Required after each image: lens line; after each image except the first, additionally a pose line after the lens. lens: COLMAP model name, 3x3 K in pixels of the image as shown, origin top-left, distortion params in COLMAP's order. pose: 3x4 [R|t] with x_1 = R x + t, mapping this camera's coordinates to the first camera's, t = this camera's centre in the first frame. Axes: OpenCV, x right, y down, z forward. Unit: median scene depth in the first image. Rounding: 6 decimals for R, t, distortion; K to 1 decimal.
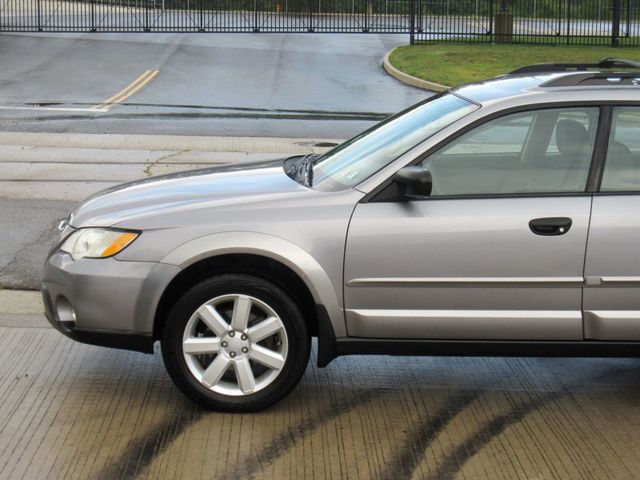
lens RADIAL K [[1284.3, 0, 320.0], [0, 1284.3, 240.0], [0, 0, 1]] dist [-0.115033, -0.306963]
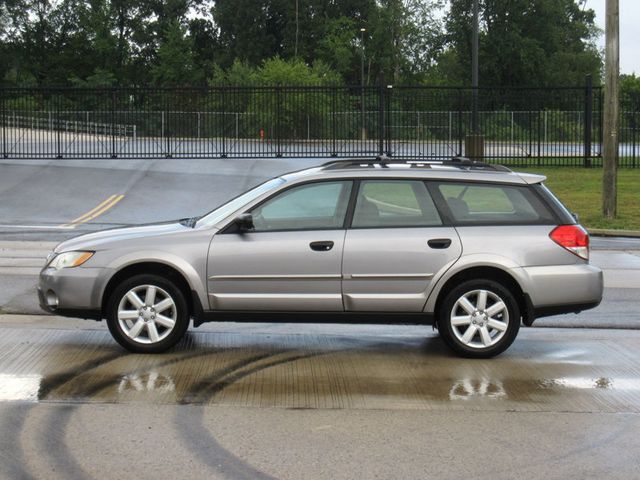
lens RADIAL K [[1513.3, 0, 320.0], [0, 1513.3, 240.0], [0, 0, 1]] dist [-0.066271, -0.631108]
pose [[0.999942, -0.010634, -0.001392, 0.162061], [0.010417, 0.993902, -0.109775, 0.192528], [0.002551, 0.109754, 0.993955, -1.002278]]
